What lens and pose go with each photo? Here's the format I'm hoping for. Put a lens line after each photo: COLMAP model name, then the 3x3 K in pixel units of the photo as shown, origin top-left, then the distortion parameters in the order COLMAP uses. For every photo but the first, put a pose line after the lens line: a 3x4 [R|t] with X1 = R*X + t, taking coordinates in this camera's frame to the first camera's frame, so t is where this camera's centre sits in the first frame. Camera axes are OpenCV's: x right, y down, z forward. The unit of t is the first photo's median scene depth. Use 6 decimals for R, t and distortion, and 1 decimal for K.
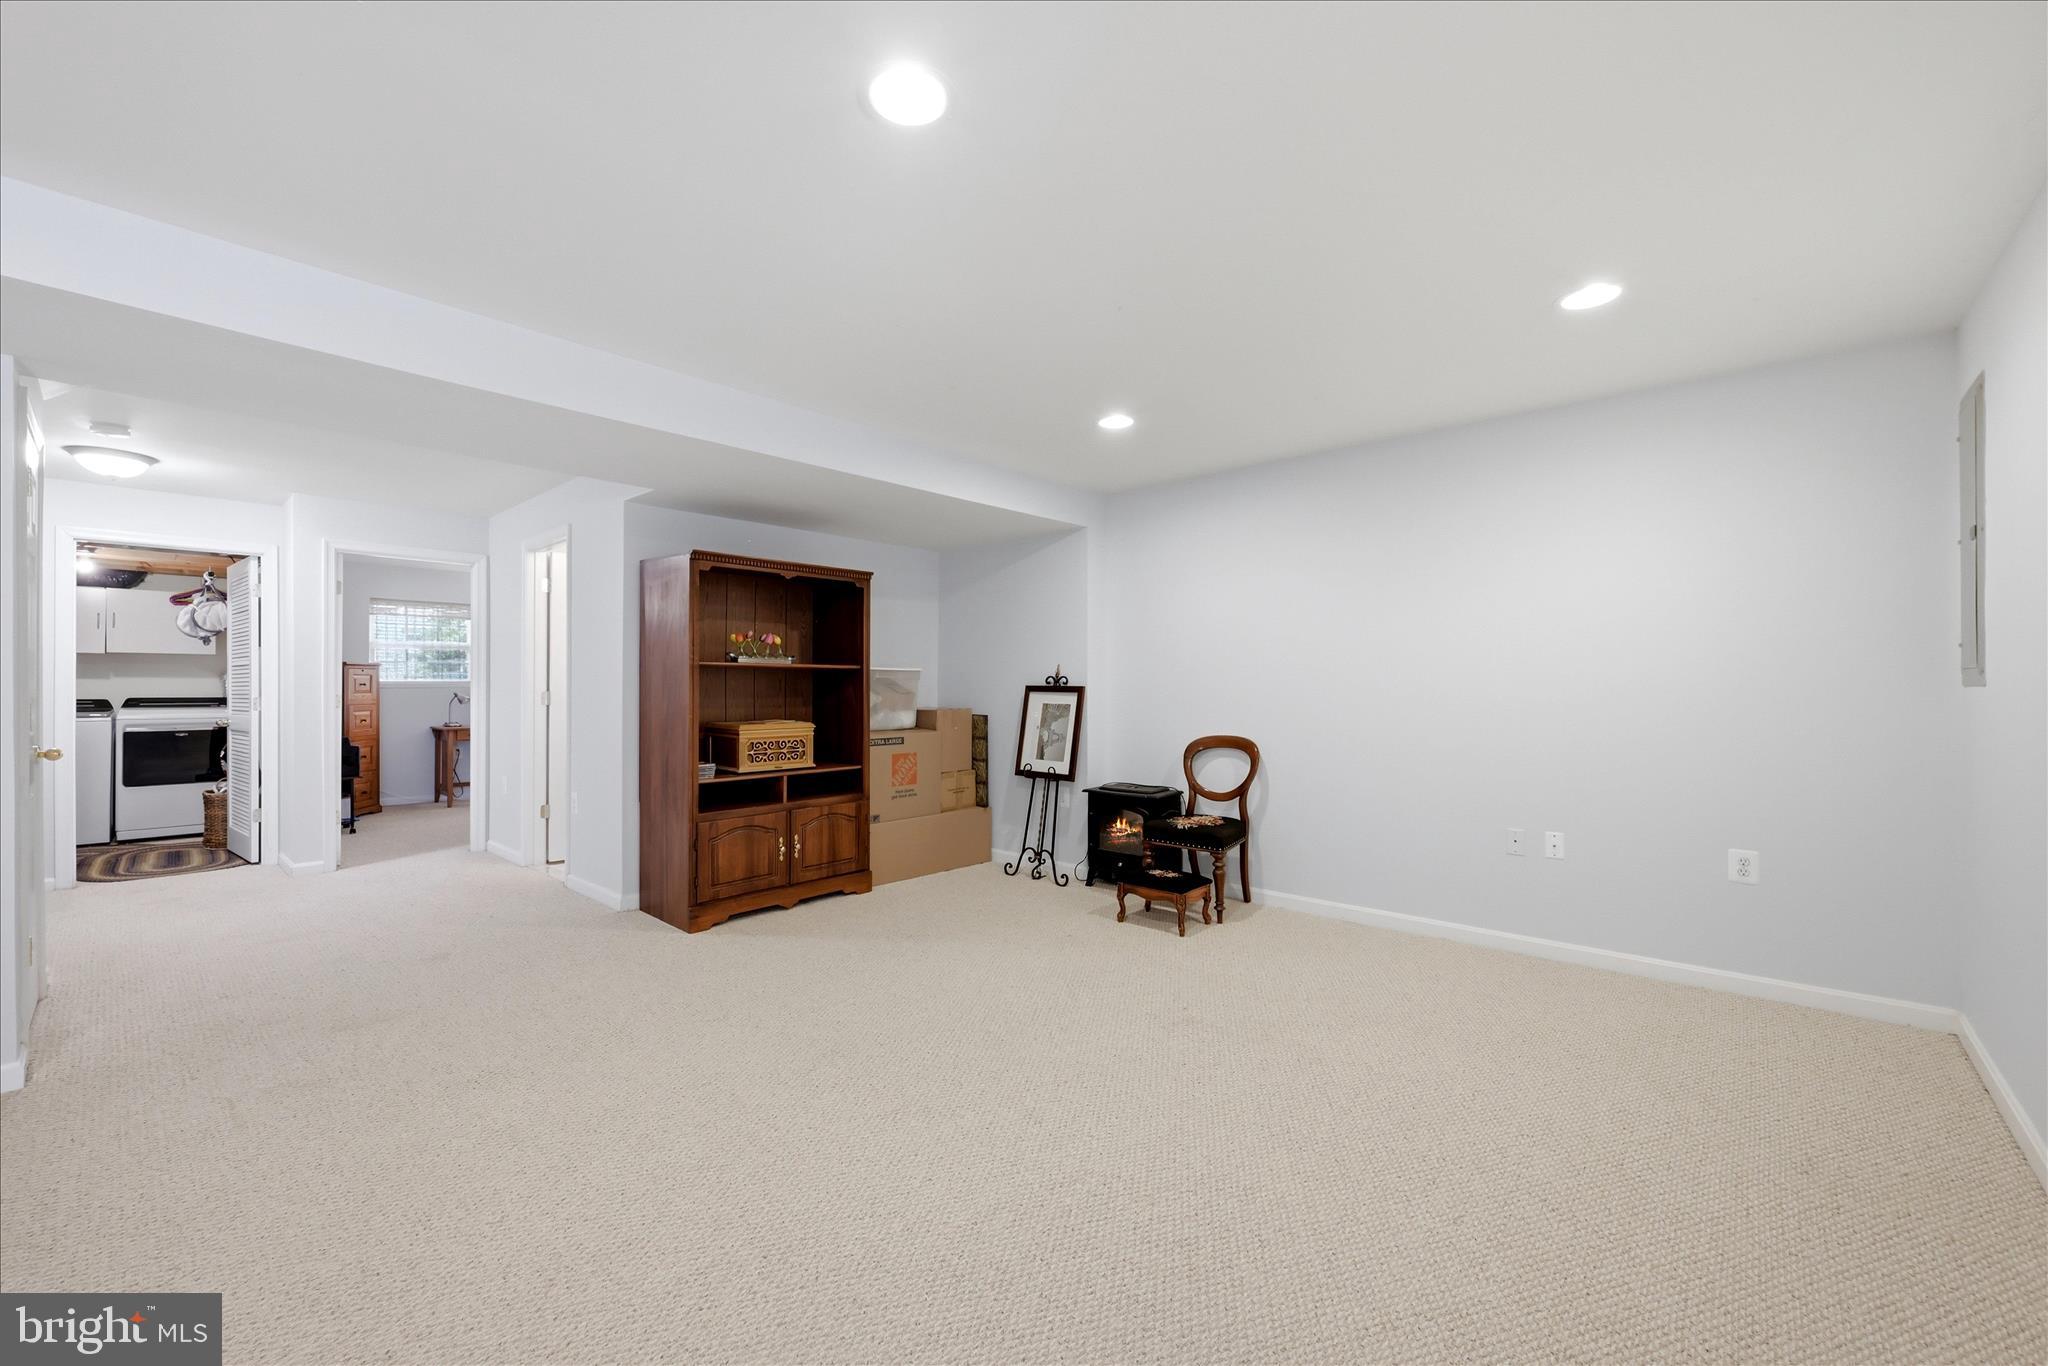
lens RADIAL K [[827.2, 0, 1014.8], [0, 827.2, 688.3], [0, 0, 1]] dist [0.000132, 0.003264]
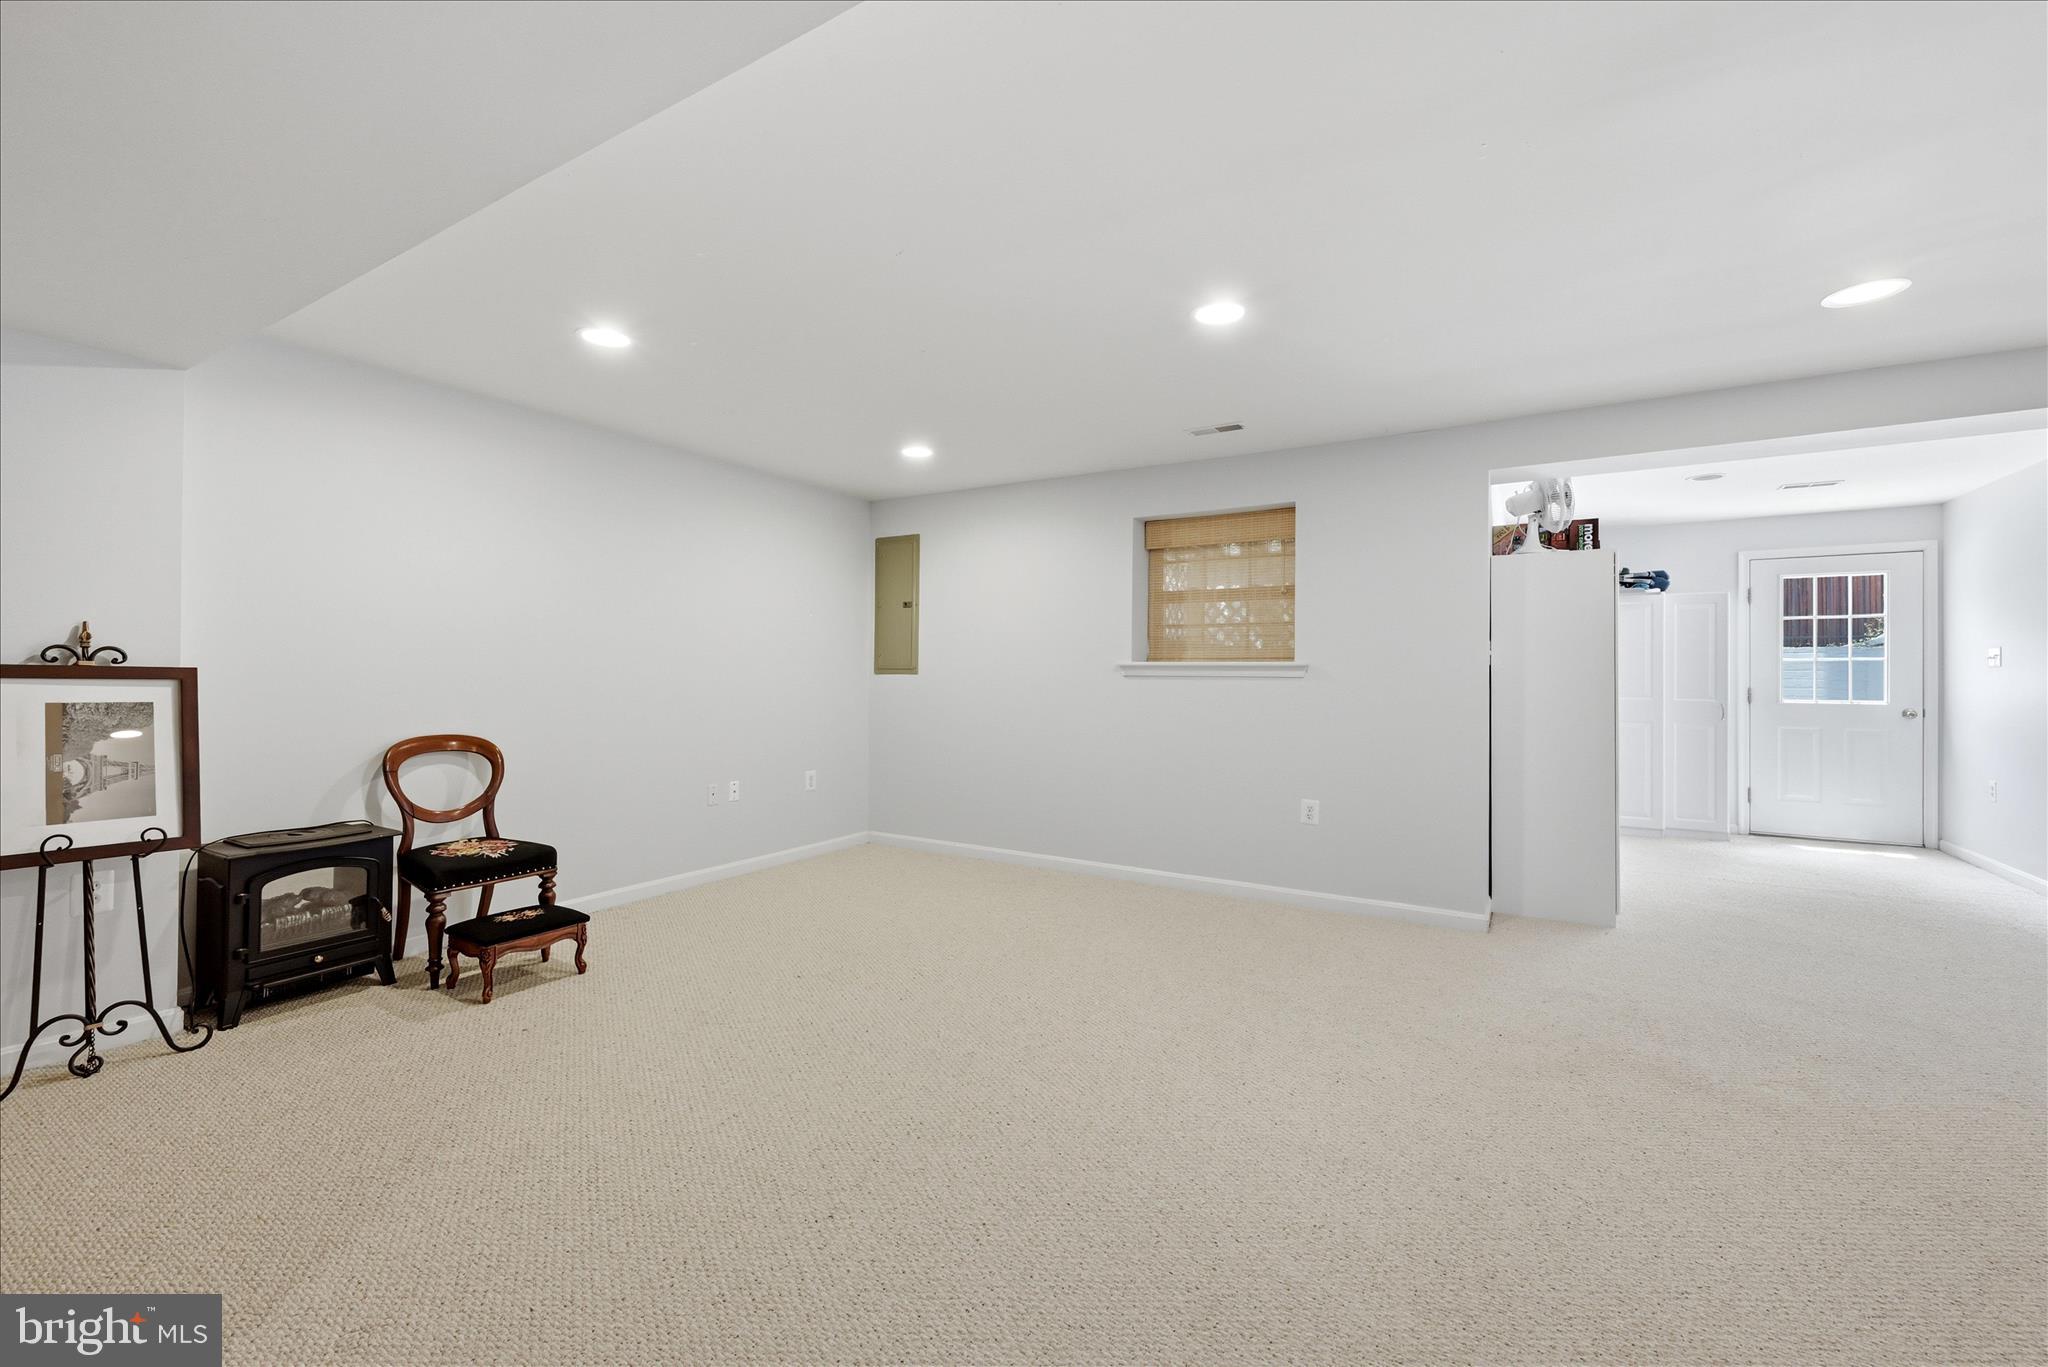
lens RADIAL K [[819.6, 0, 1018.6], [0, 819.6, 684.1], [0, 0, 1]] dist [-0.000672, 0.000053]
pose [[-0.195497, -0.004284, 0.980695, -0.537713], [0.000101, 0.999990, 0.004388, 0.005843], [-0.980704, 0.000957, -0.195495, 0.571991]]
